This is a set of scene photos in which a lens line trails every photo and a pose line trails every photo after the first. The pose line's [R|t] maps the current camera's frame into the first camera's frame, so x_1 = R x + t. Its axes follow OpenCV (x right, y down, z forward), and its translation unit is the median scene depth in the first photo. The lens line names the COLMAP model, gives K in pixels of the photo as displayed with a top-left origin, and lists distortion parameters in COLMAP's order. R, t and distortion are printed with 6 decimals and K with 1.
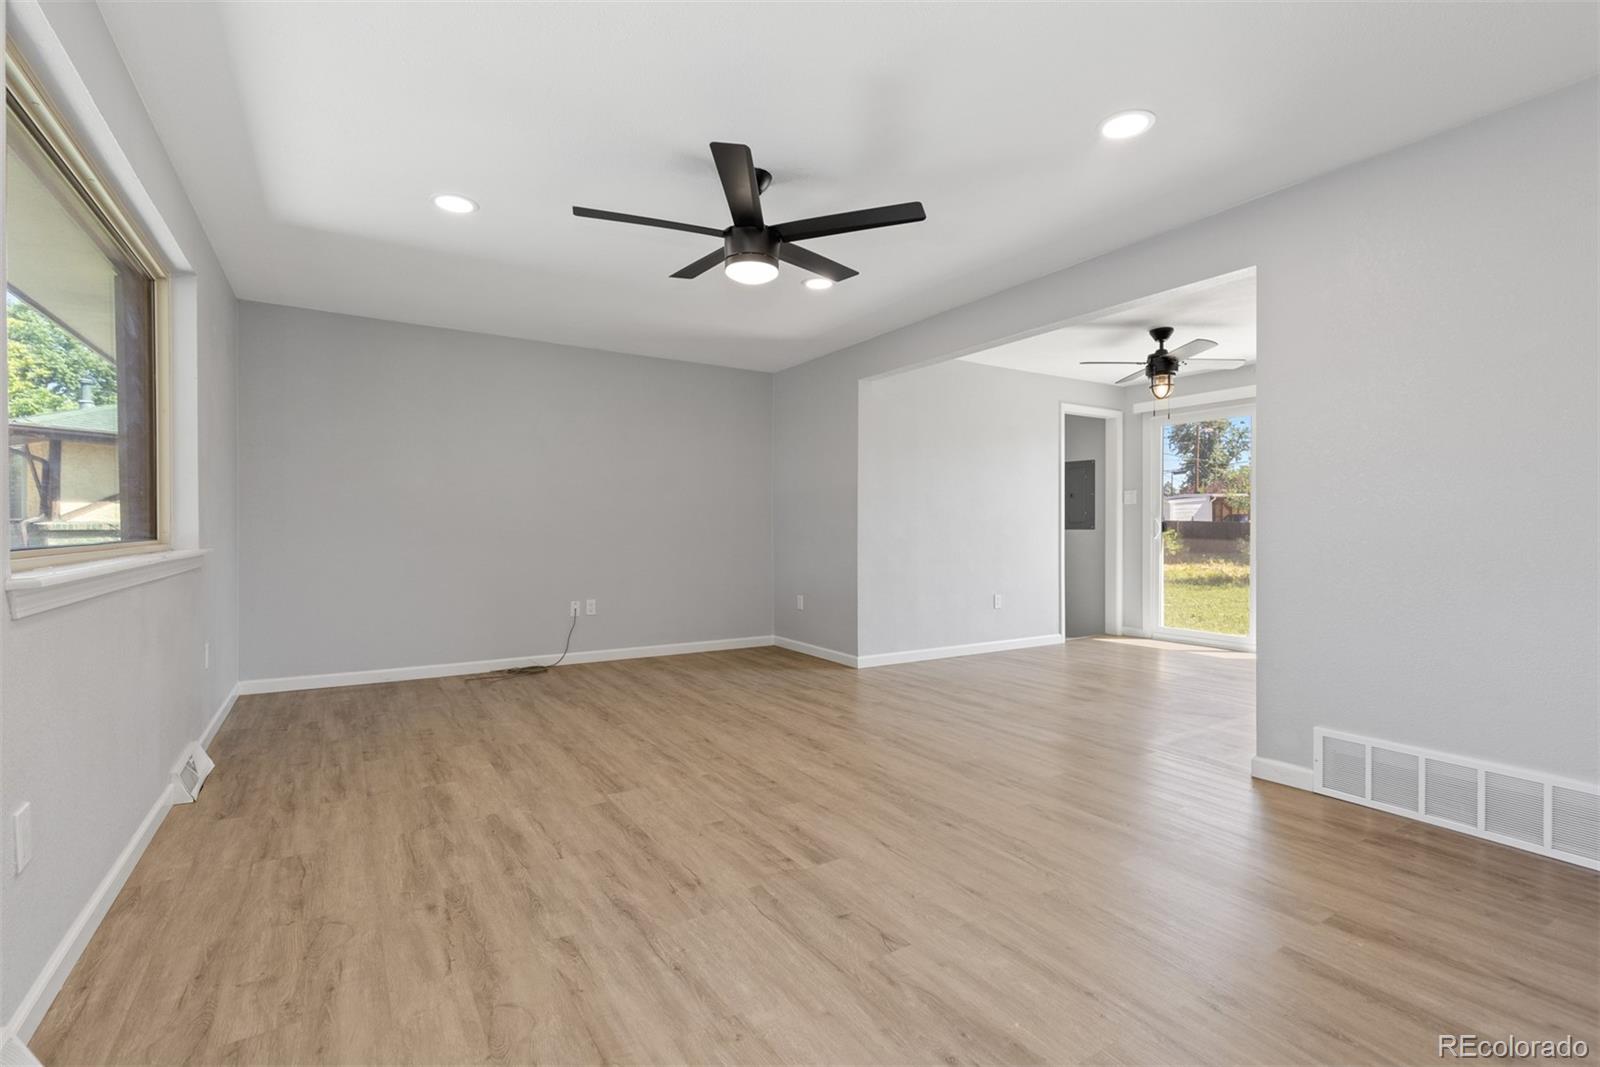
lens RADIAL K [[729.0, 0, 795.0], [0, 729.0, 544.4], [0, 0, 1]] dist [0.014225, -0.002637]
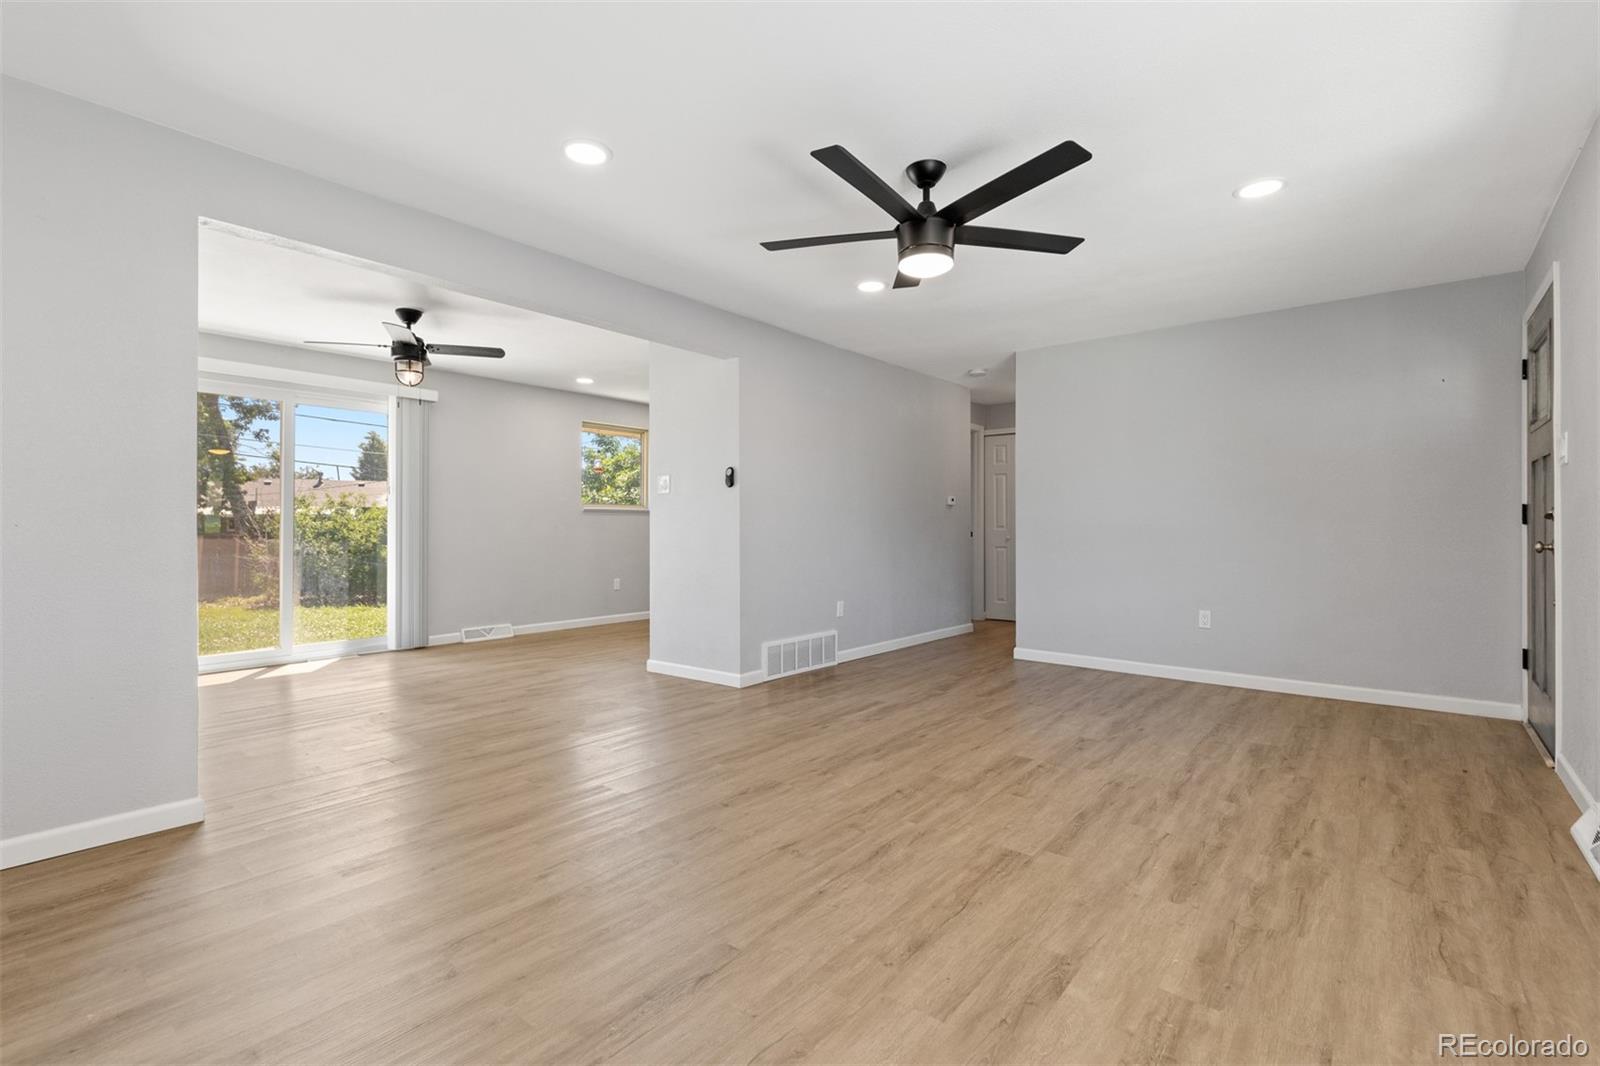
lens RADIAL K [[729.0, 0, 796.1], [0, 729.0, 531.8], [0, 0, 1]] dist [0.014225, -0.002637]
pose [[-0.320163, -0.006390, 0.947341, -0.962403], [0.018491, 0.999745, 0.012993, -0.034304], [-0.947182, 0.021677, -0.319963, 1.532185]]
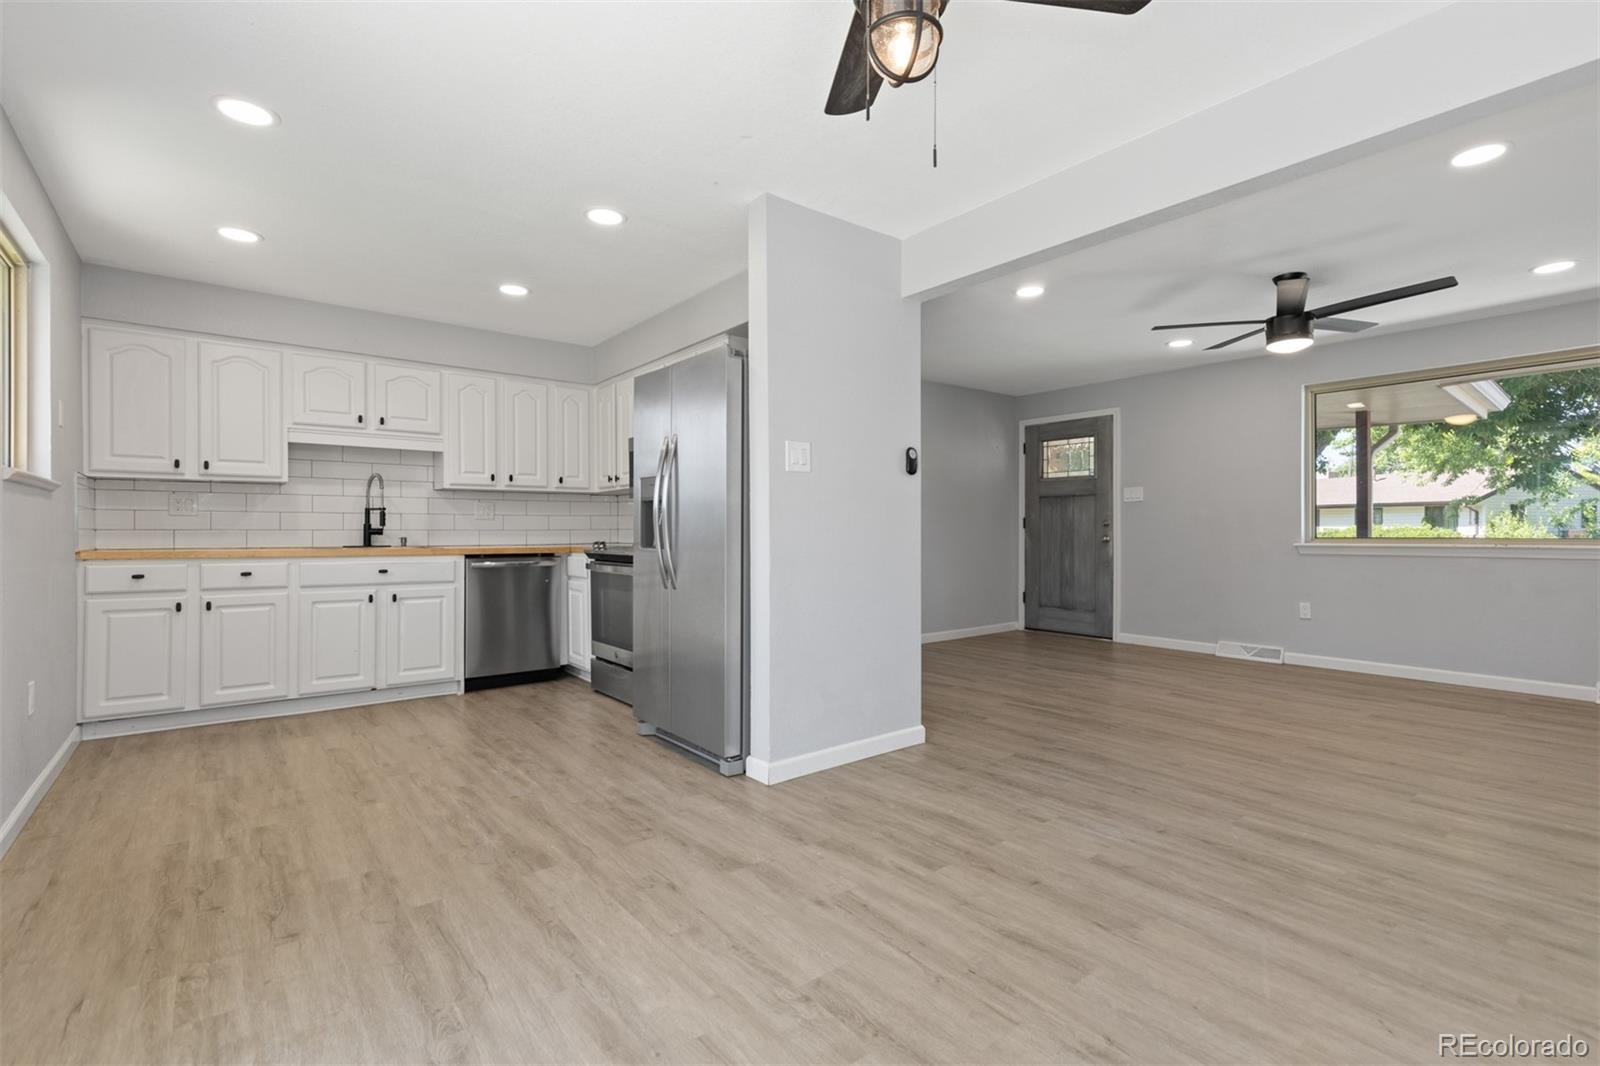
lens RADIAL K [[729.0, 0, 797.2], [0, 729.0, 536.6], [0, 0, 1]] dist [0.014225, -0.002637]
pose [[-0.994258, 0.002587, -0.106978, 1.052312], [-0.000300, 0.999636, 0.026963, -0.045785], [0.107009, 0.026840, -0.993896, 2.360255]]
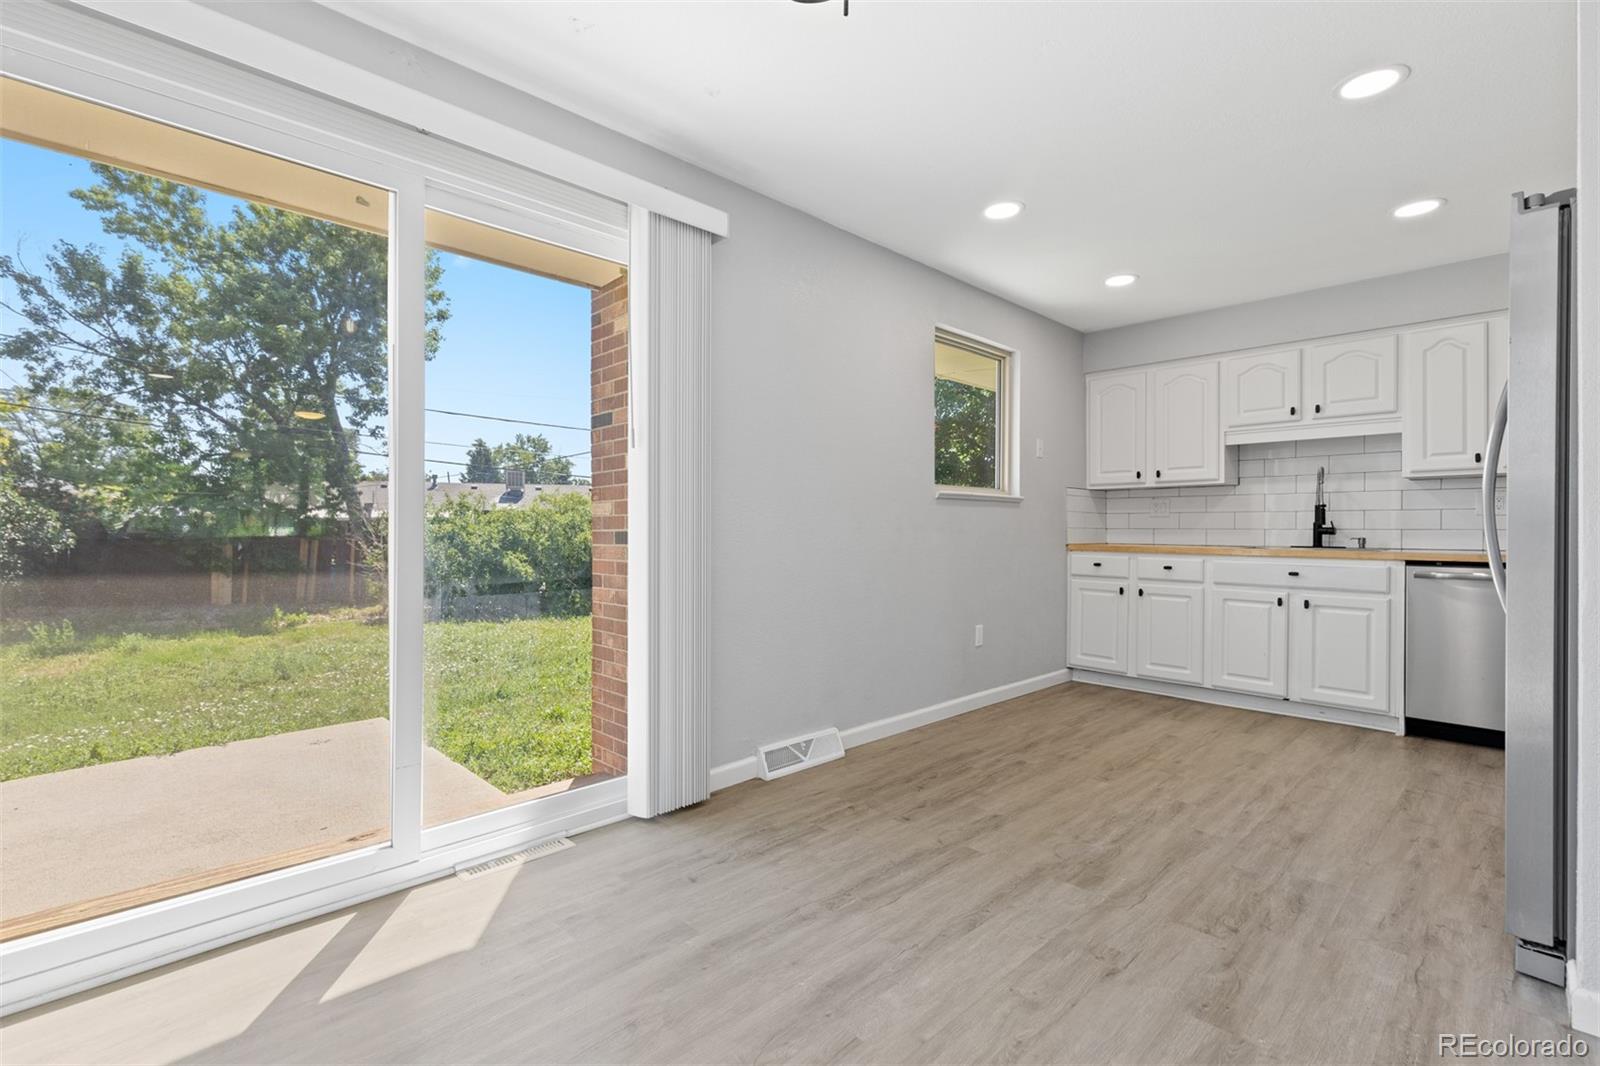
lens RADIAL K [[729.0, 0, 789.5], [0, 729.0, 536.6], [0, 0, 1]] dist [0.014225, -0.002637]
pose [[-0.205062, -0.006811, 0.978725, 0.558916], [0.017465, 0.999791, 0.010617, -0.035061], [-0.978593, 0.019270, -0.204900, 1.978968]]
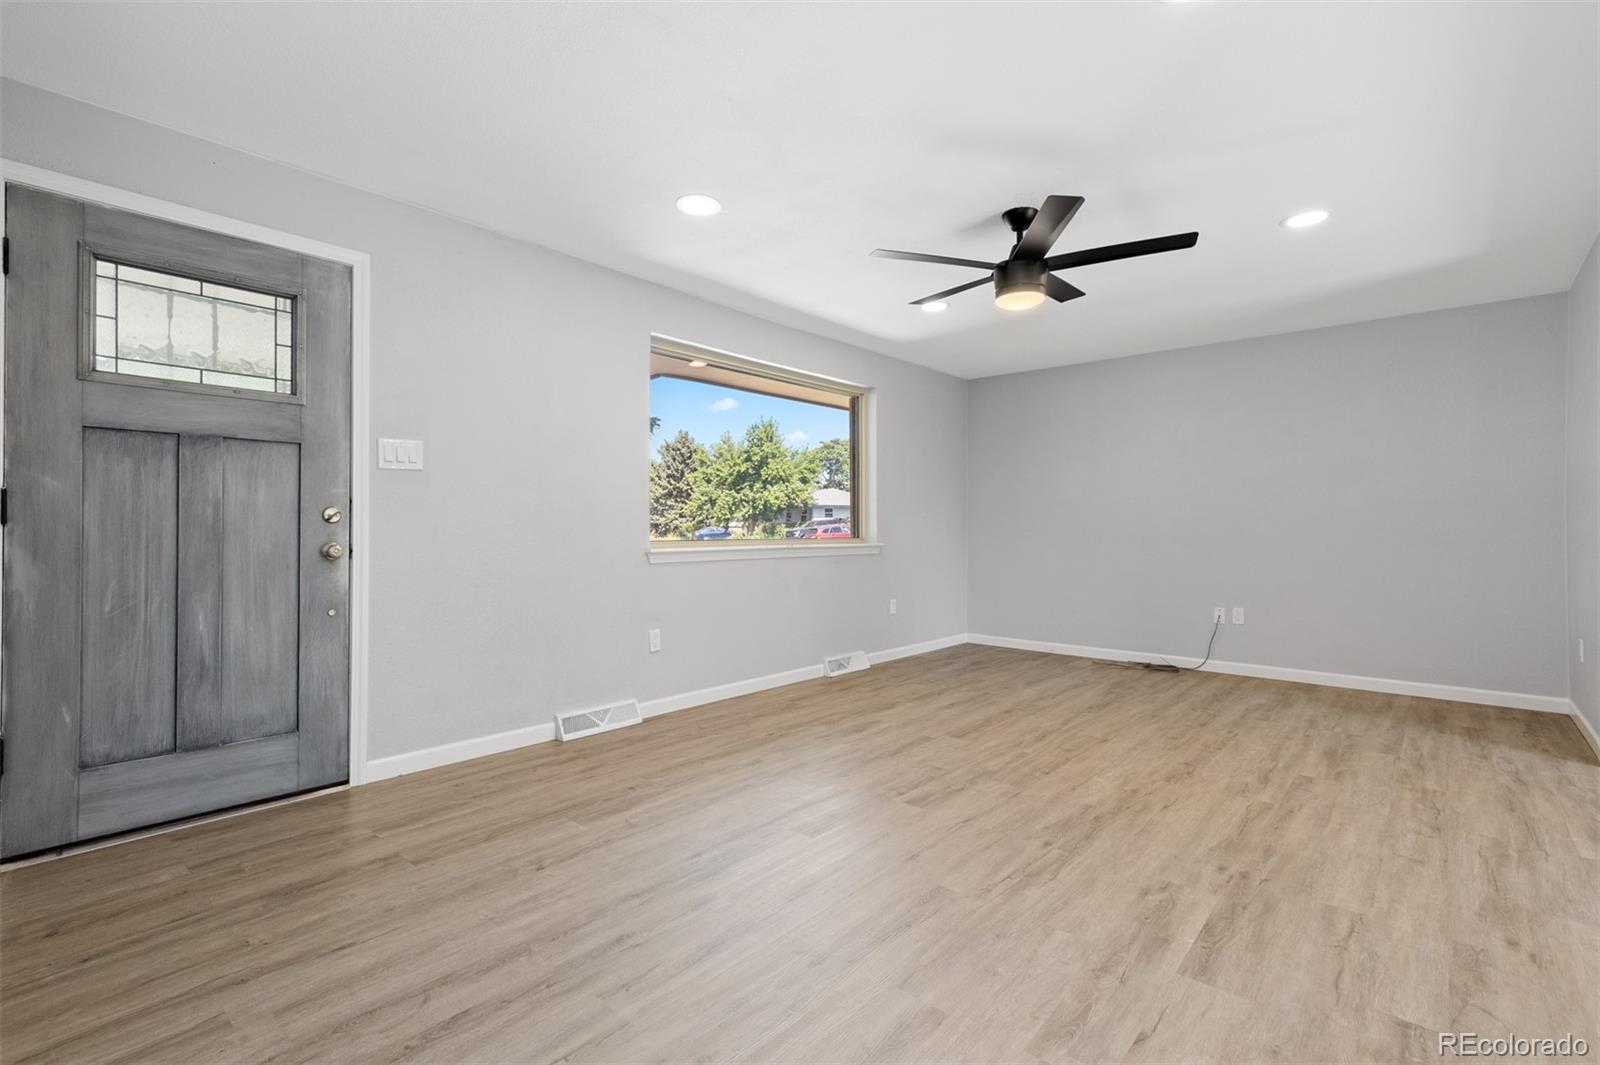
lens RADIAL K [[729.0, 0, 795.9], [0, 729.0, 509.5], [0, 0, 1]] dist [0.014225, -0.002637]
pose [[0.284309, -0.028247, -0.958316, 0.950947], [-0.022810, 0.999084, -0.036216, -0.008318], [0.958461, 0.032156, 0.283404, 0.368110]]
